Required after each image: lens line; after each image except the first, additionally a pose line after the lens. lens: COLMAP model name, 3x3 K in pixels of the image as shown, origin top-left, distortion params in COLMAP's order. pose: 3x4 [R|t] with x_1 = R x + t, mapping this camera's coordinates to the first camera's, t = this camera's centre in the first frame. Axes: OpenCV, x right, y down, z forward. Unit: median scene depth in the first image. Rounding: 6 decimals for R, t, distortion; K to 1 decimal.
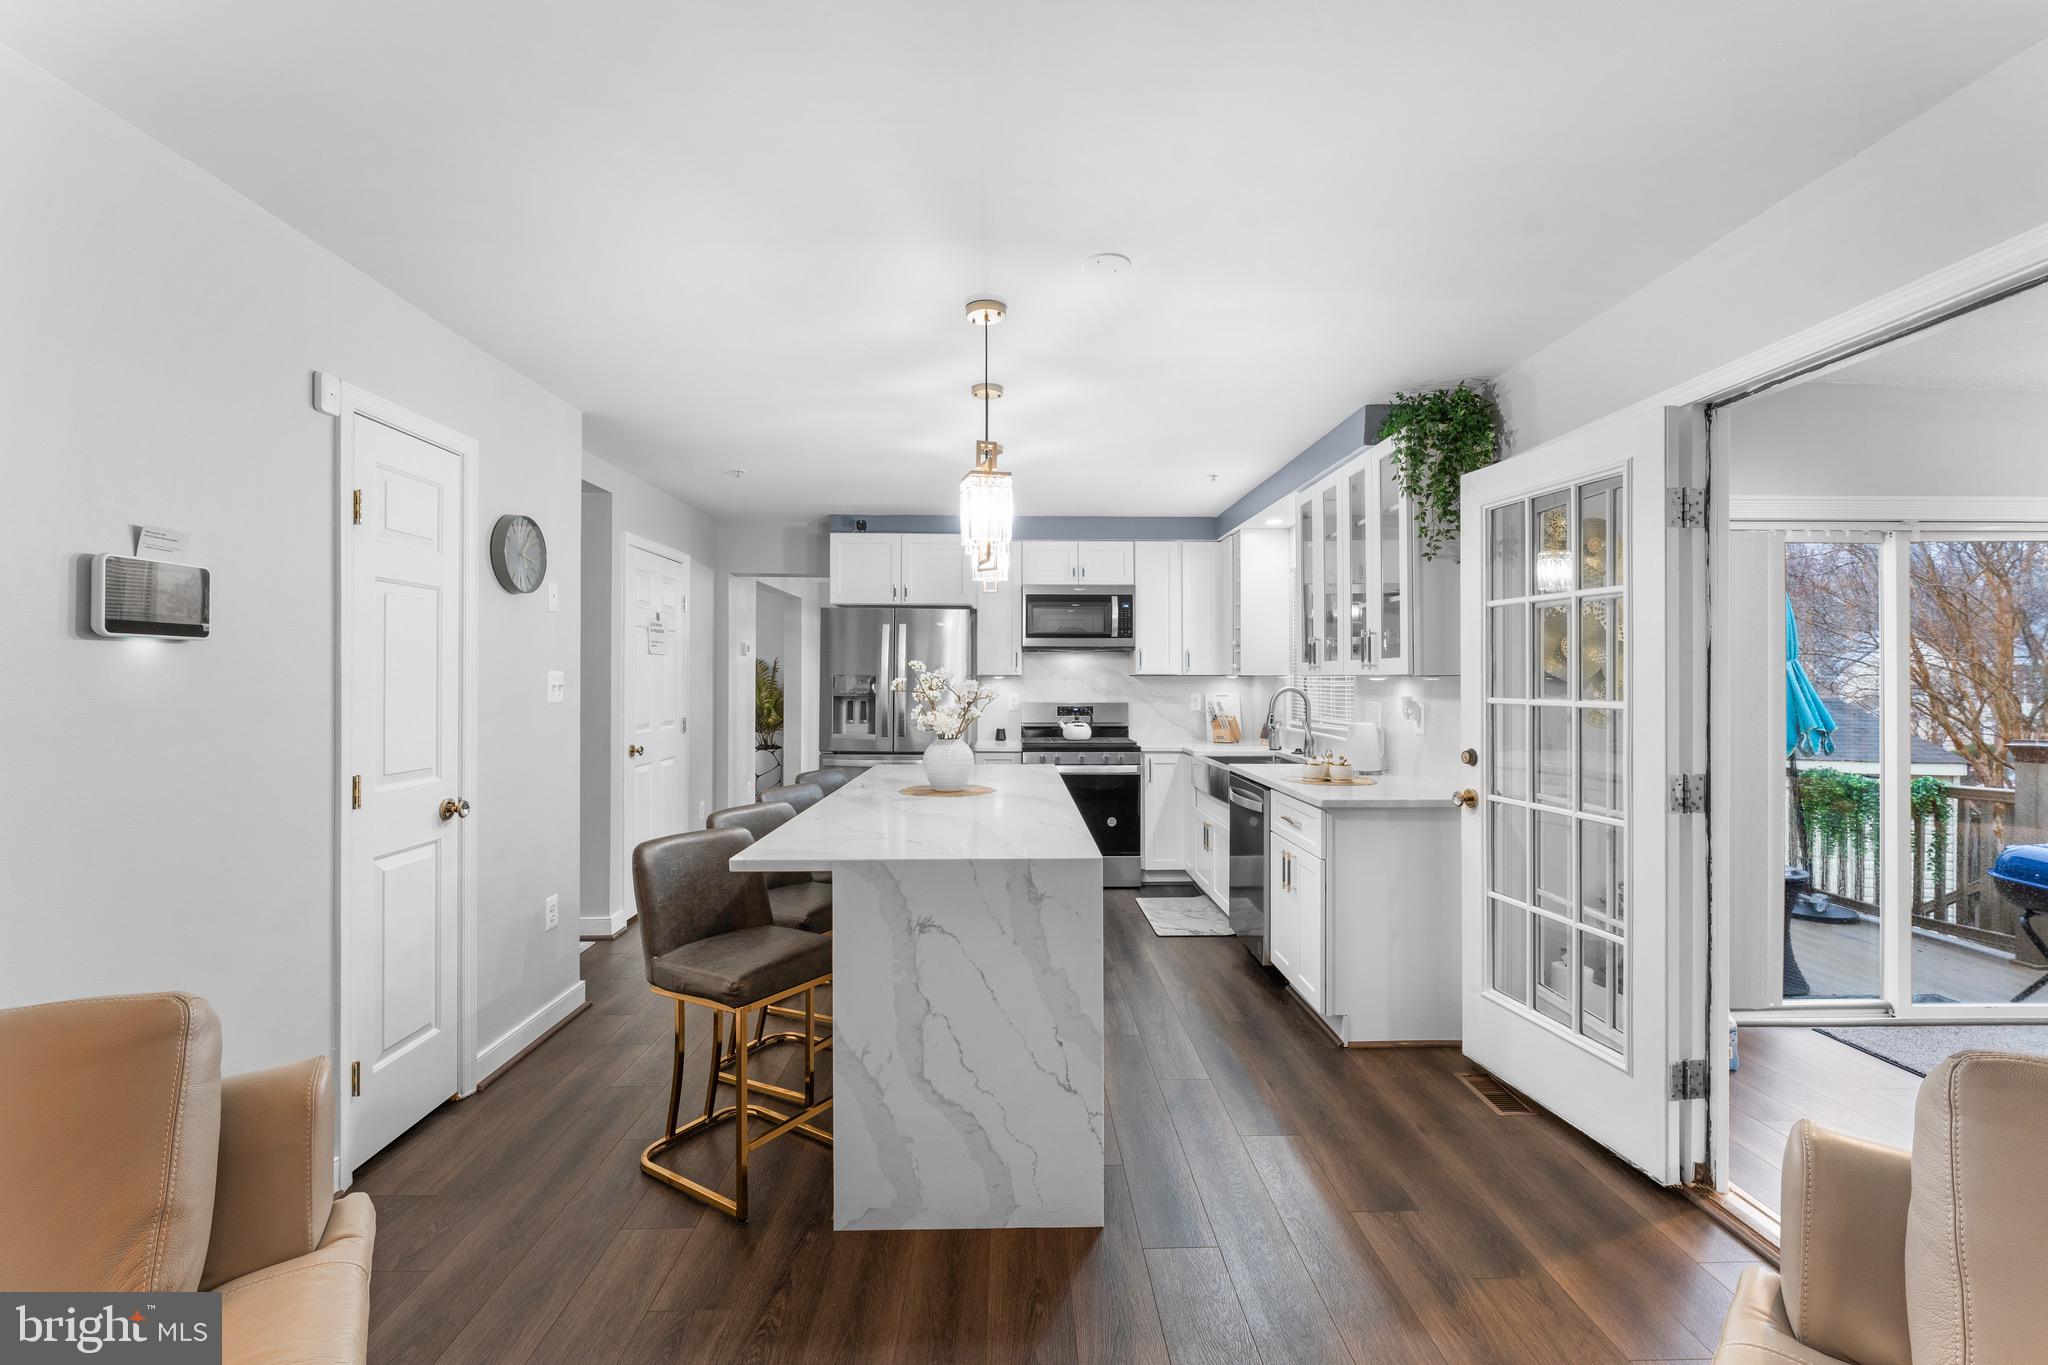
lens RADIAL K [[862.0, 0, 1025.8], [0, 862.0, 677.9], [0, 0, 1]] dist [0.003346, 0.000358]
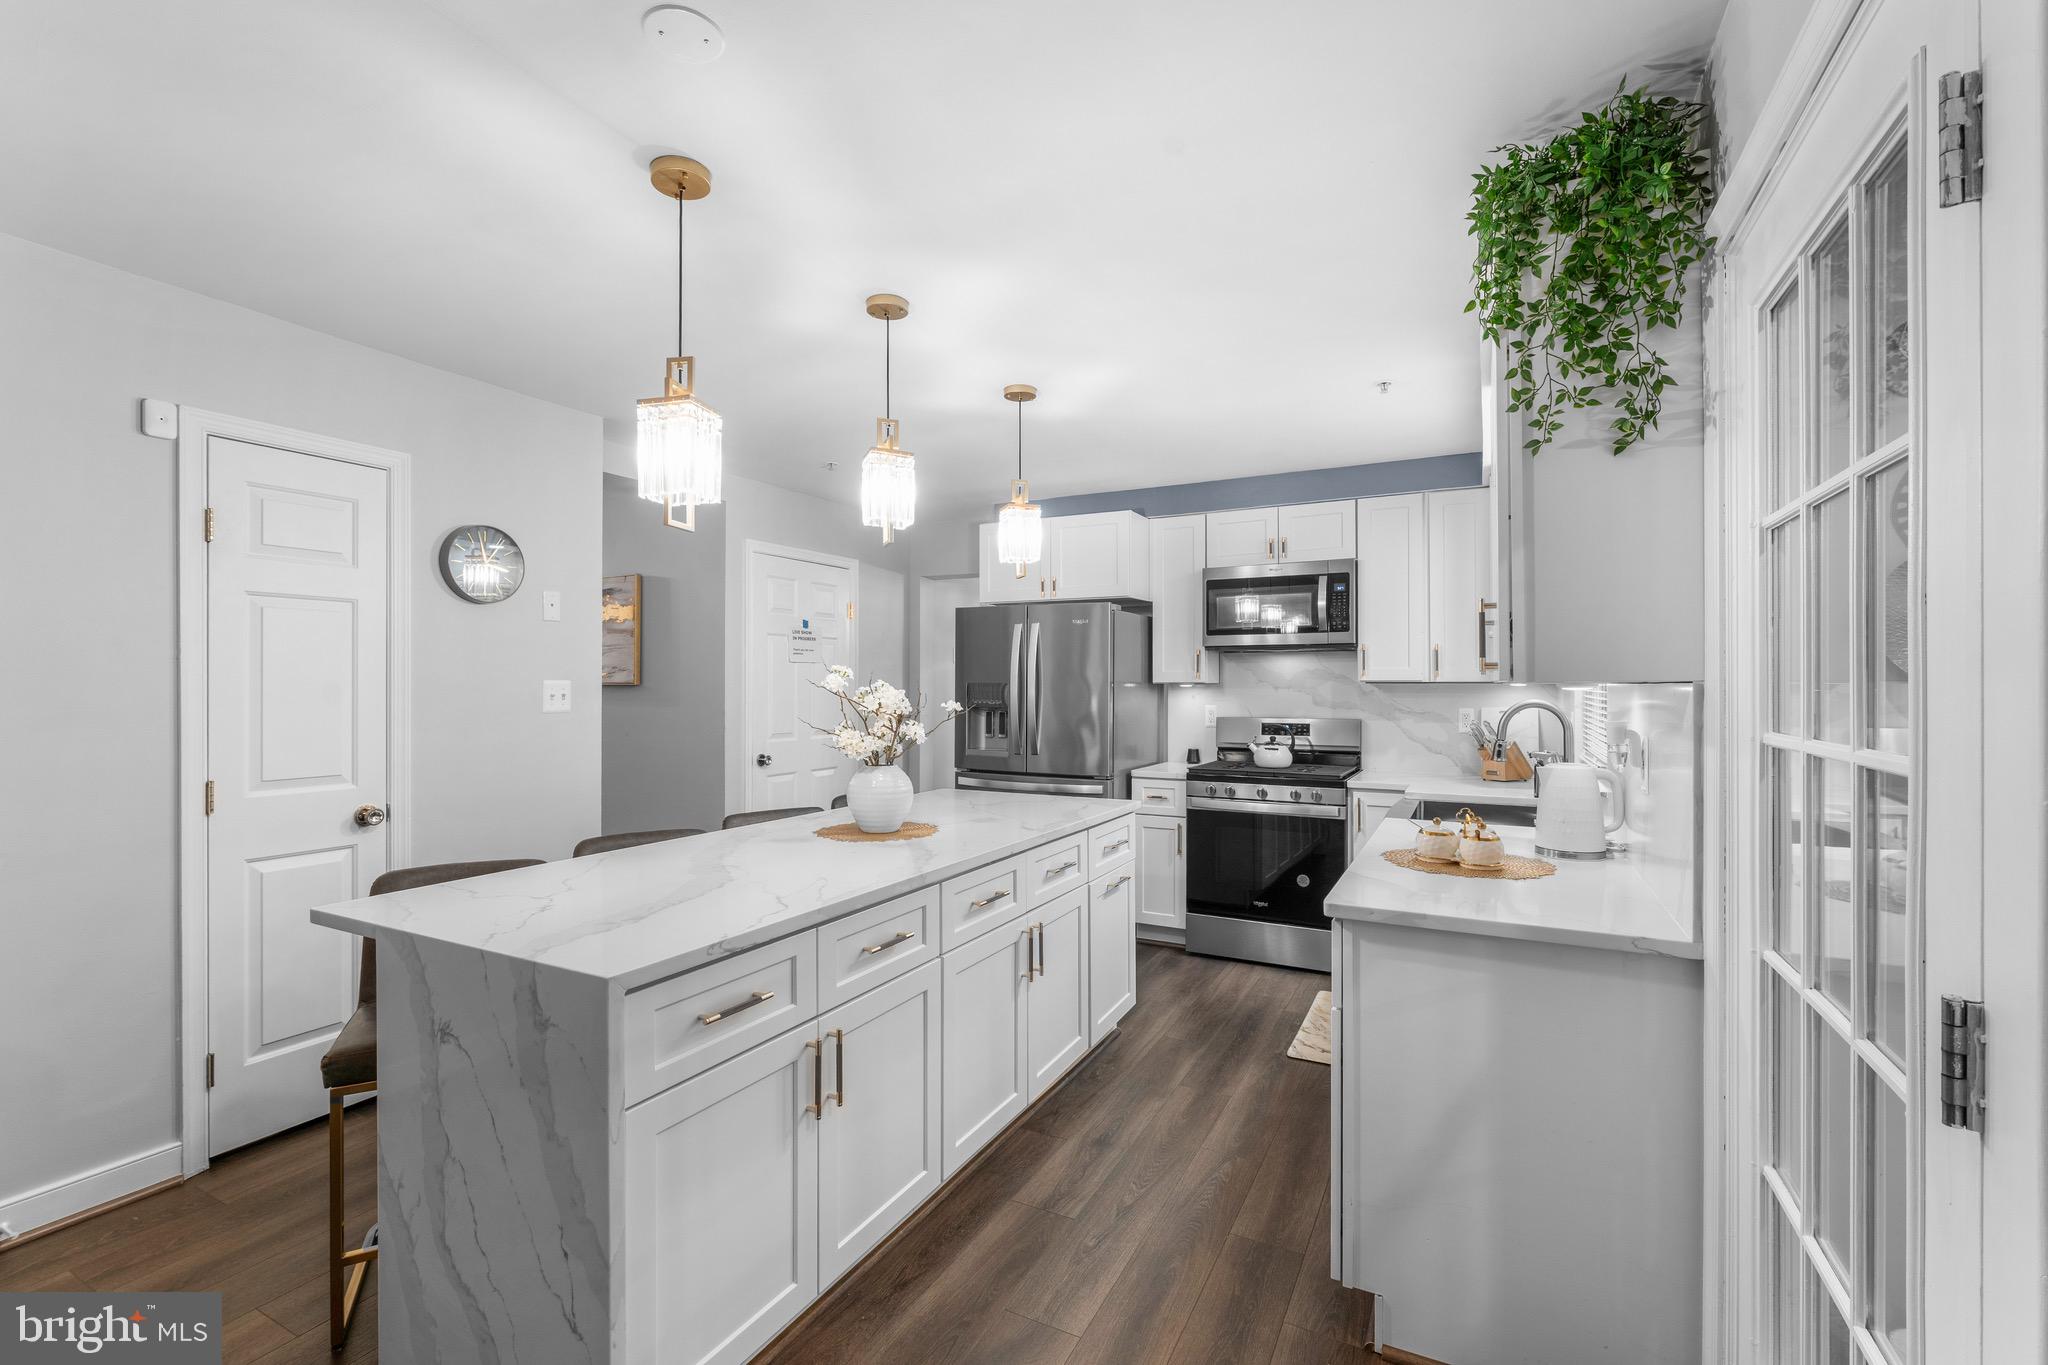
lens RADIAL K [[875.4, 0, 1025.6], [0, 875.4, 687.3], [0, 0, 1]] dist [-0.000748, -0.000111]
pose [[0.876564, -0.000169, -0.481286, 0.253756], [0.001268, 0.999997, 0.001959, -0.000769], [0.481284, -0.002328, 0.876561, 0.228296]]
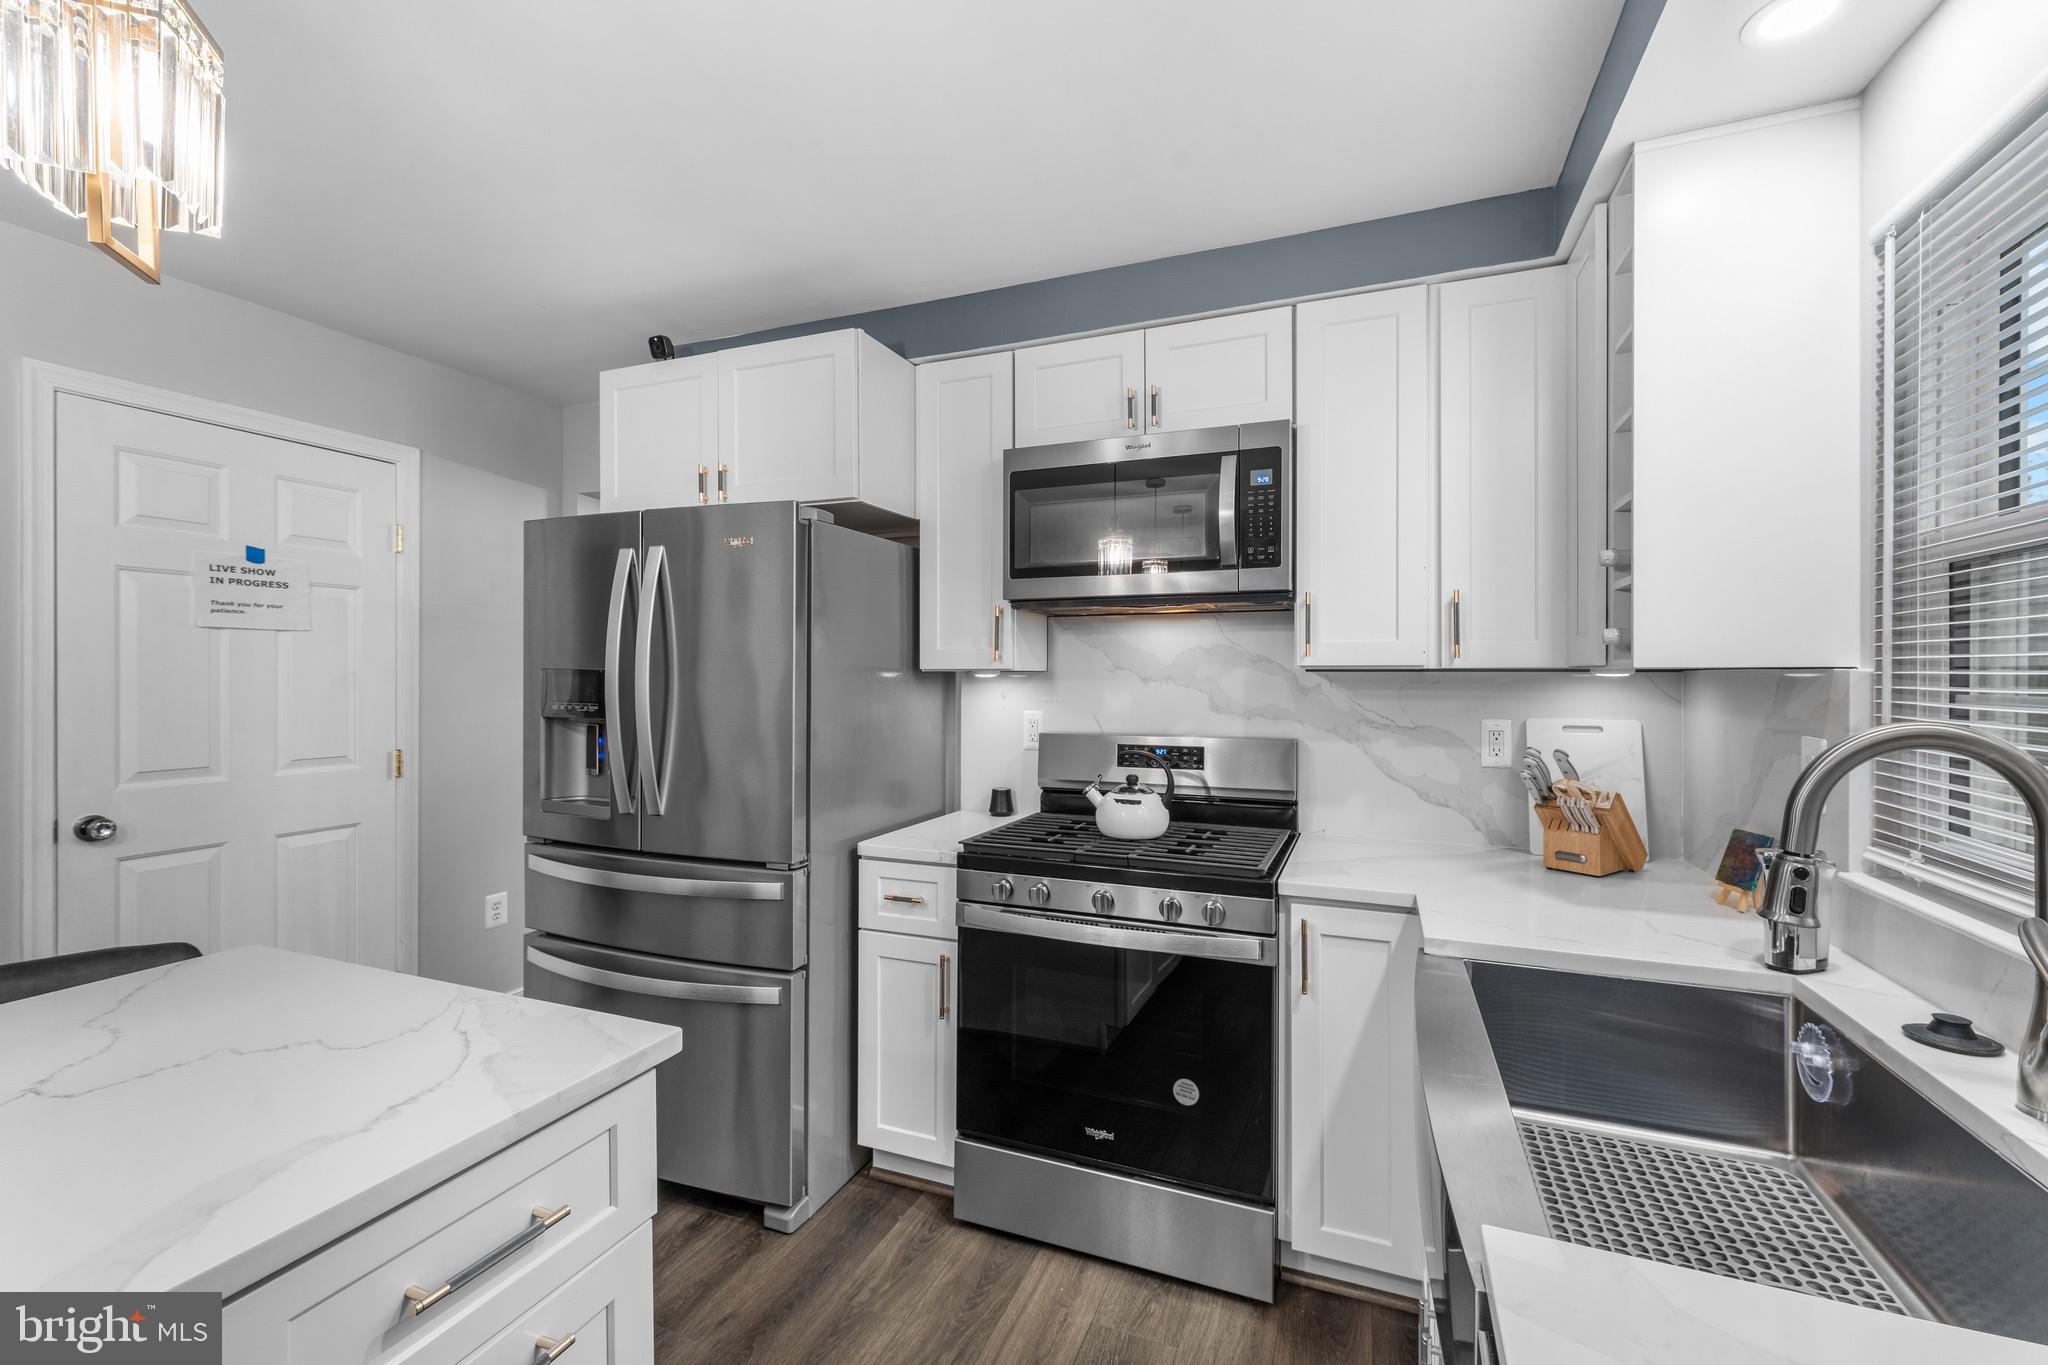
lens RADIAL K [[862.0, 0, 1025.8], [0, 862.0, 677.9], [0, 0, 1]] dist [0.003346, 0.000358]
pose [[0.918957, 0.001448, -0.394355, 0.177707], [-0.000924, 0.999998, 0.001517, 0.000230], [0.394357, -0.001030, 0.918957, 0.659821]]
